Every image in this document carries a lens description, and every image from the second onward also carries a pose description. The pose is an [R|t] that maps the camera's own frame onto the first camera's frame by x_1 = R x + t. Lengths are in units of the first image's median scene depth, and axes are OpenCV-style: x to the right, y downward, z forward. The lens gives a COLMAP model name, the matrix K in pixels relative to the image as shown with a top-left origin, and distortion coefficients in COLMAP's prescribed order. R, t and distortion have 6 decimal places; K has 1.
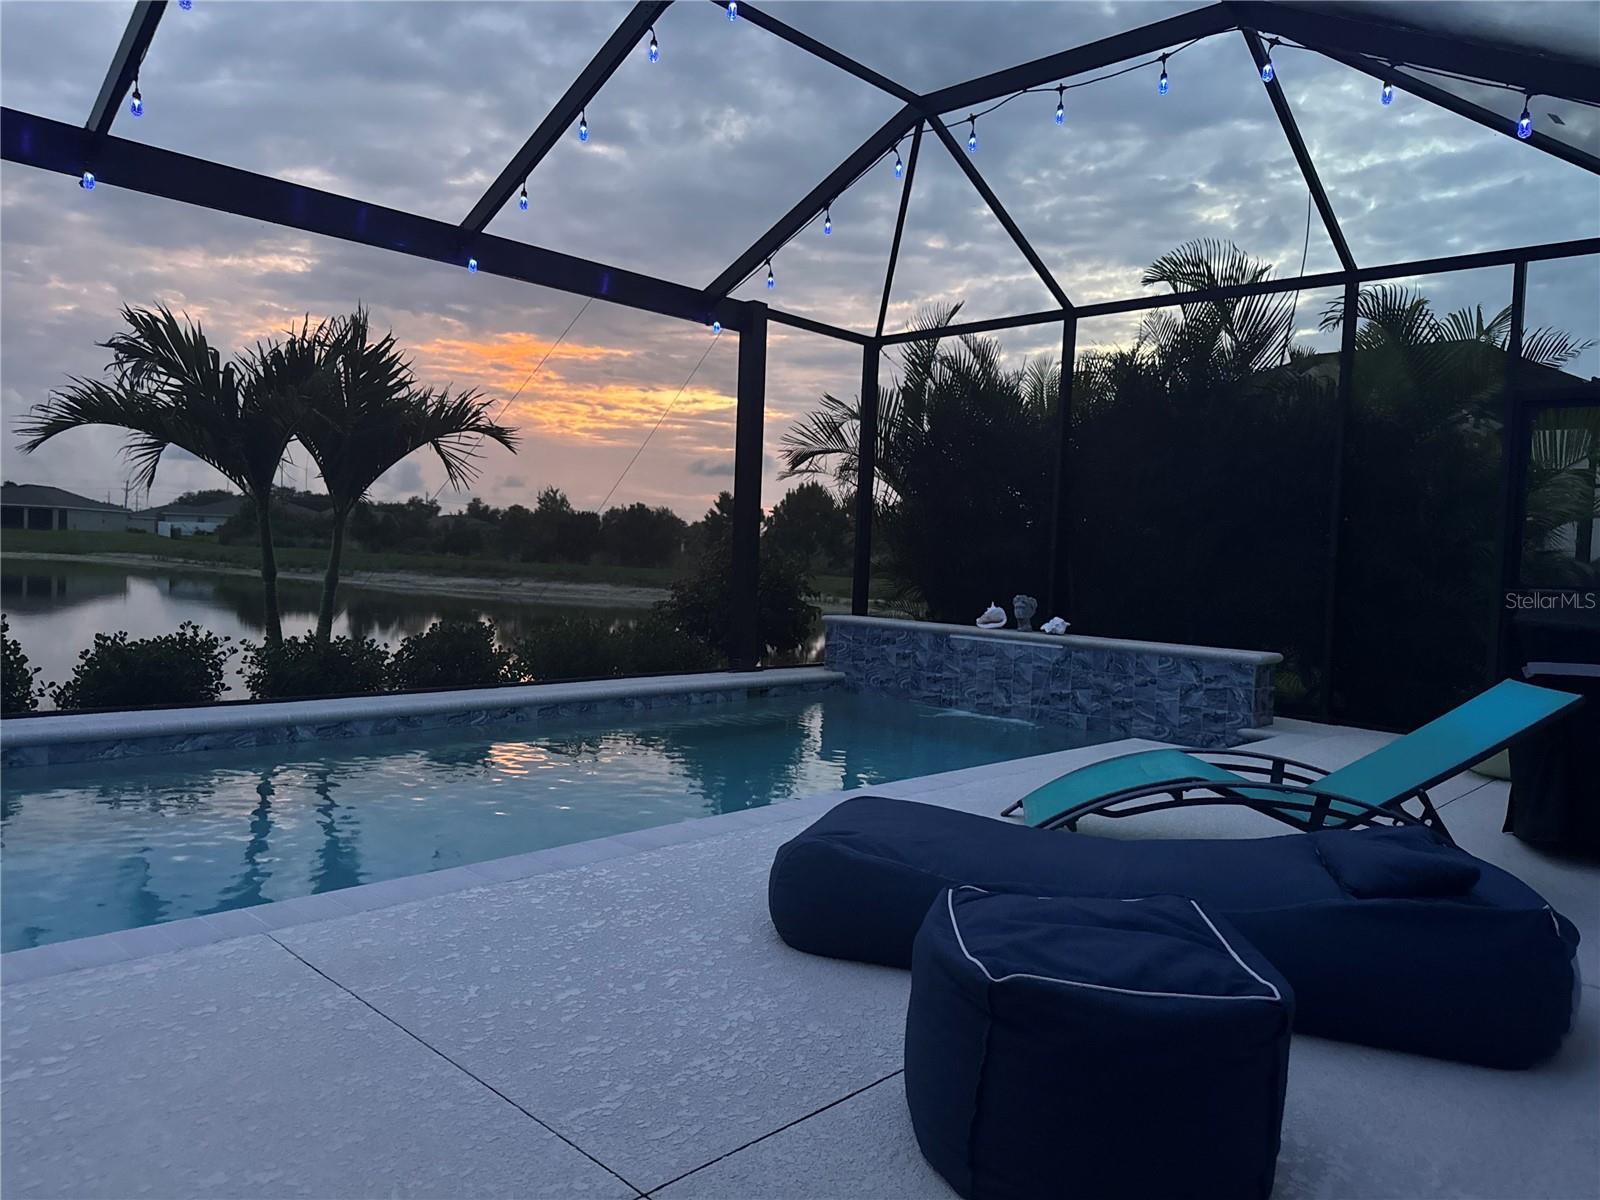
lens RADIAL K [[1123.5, 0, 795.8], [0, 1123.5, 602.1], [0, 0, 1]] dist [0.119452, -0.169996]
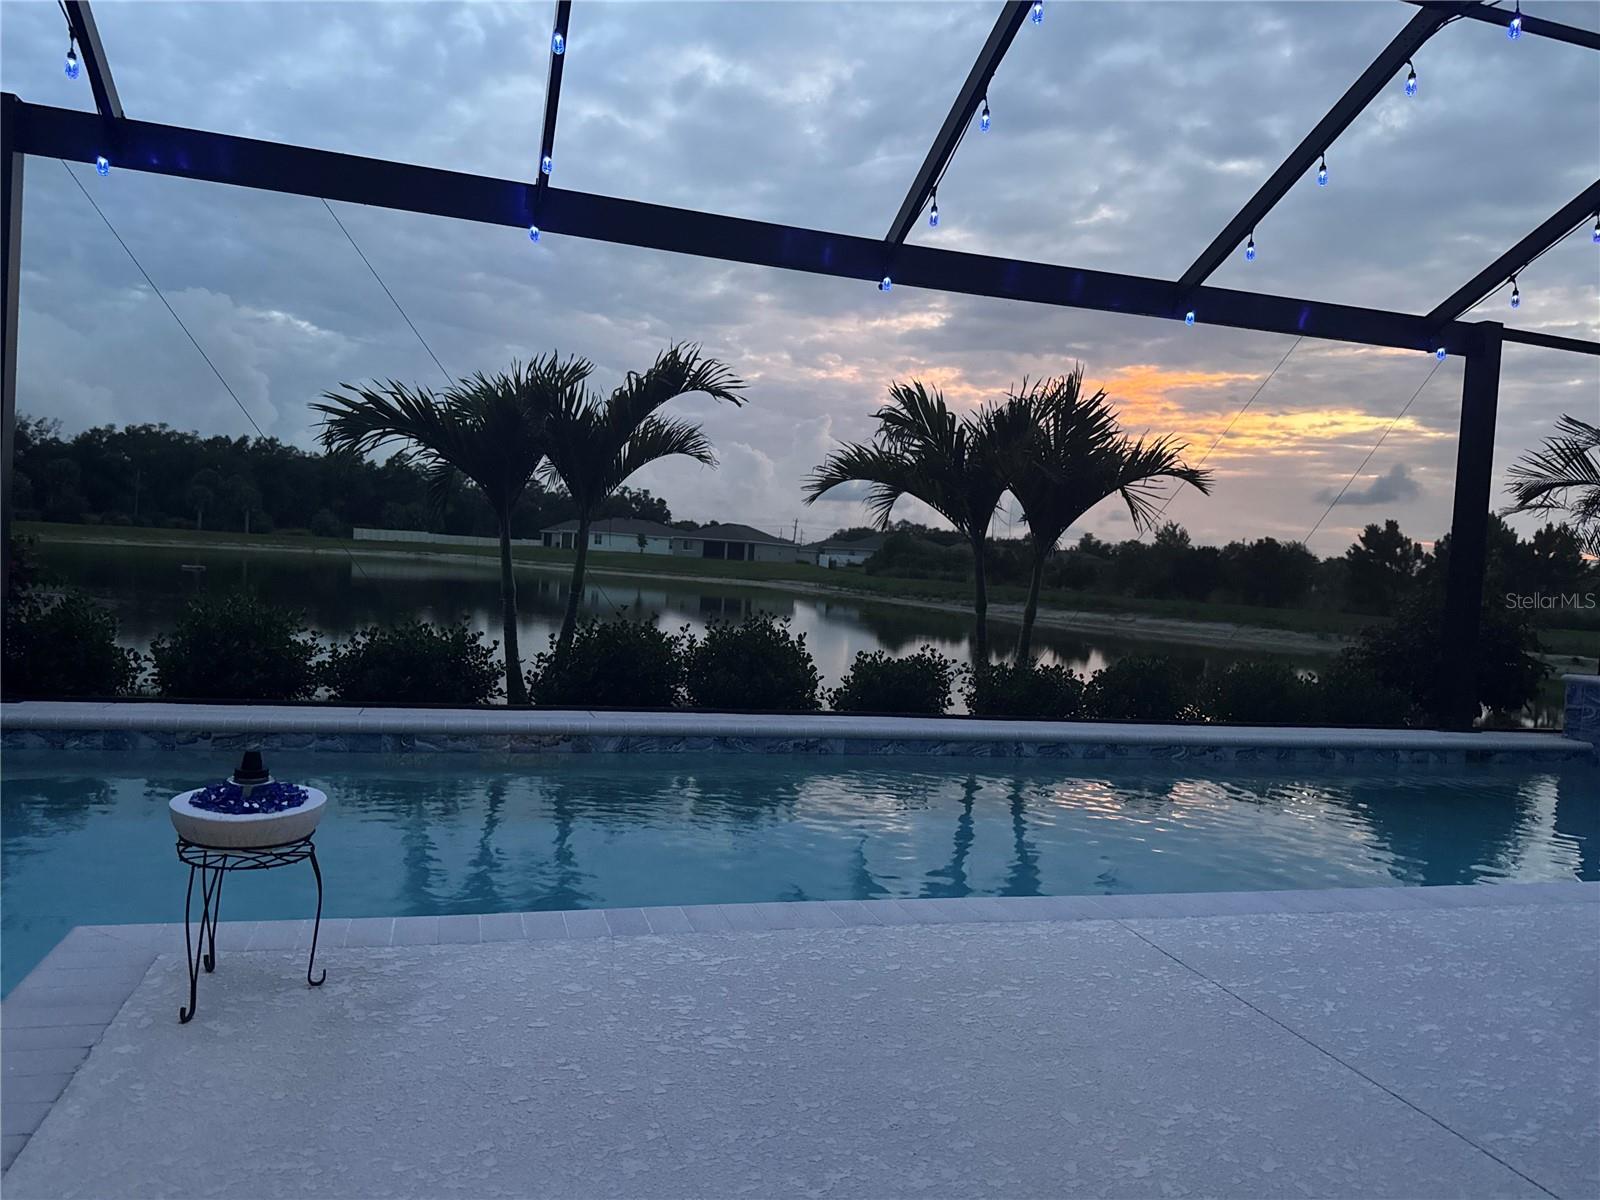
lens RADIAL K [[1123.5, 0, 795.8], [0, 1123.5, 602.1], [0, 0, 1]] dist [0.119452, -0.169996]
pose [[0.865608, 0.031333, -0.499742, -0.050649], [-0.046501, 0.998757, -0.017925, -0.000140], [0.498559, 0.038755, 0.865989, -0.058001]]
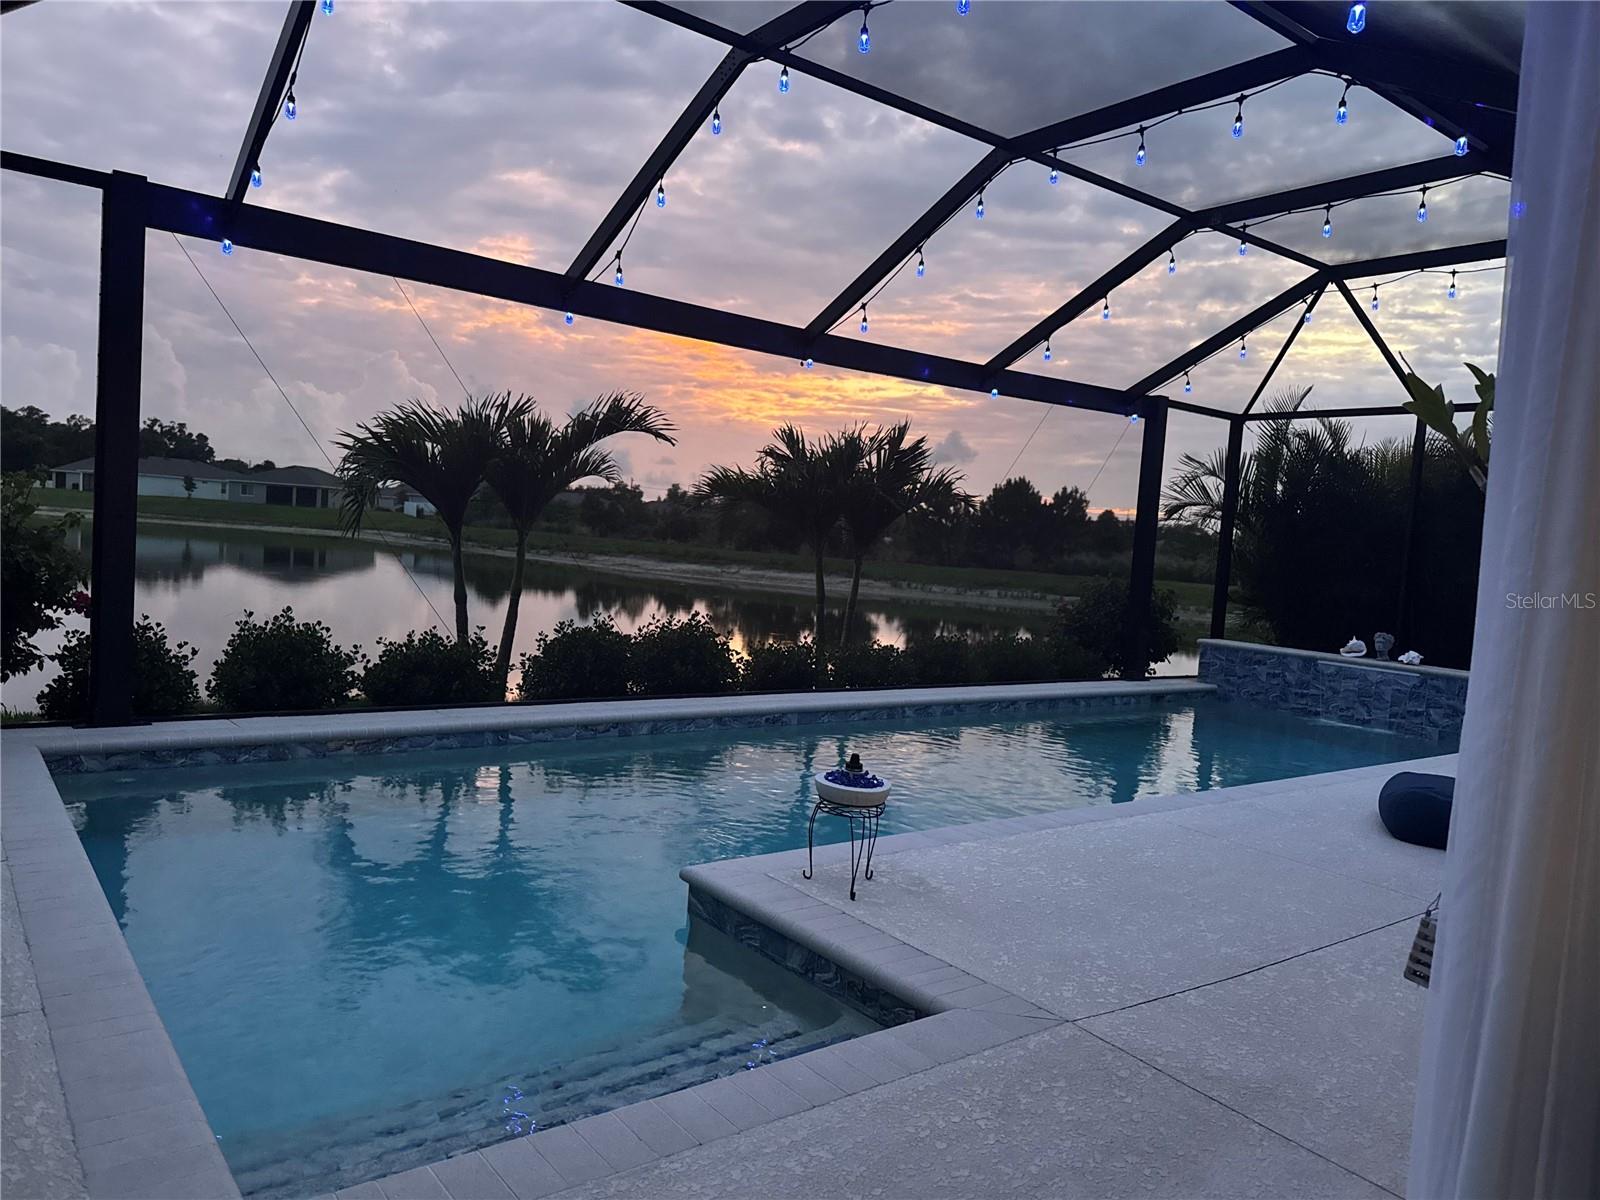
lens RADIAL K [[1120.8, 0, 800.0], [0, 1120.8, 600.0], [0, 0, 1]] dist [0.185963, -0.376541]
pose [[0.987663, 0.034322, -0.152784, -0.235313], [-0.032890, 0.999388, 0.011893, -0.034011], [0.153099, -0.006721, 0.988188, -0.355380]]
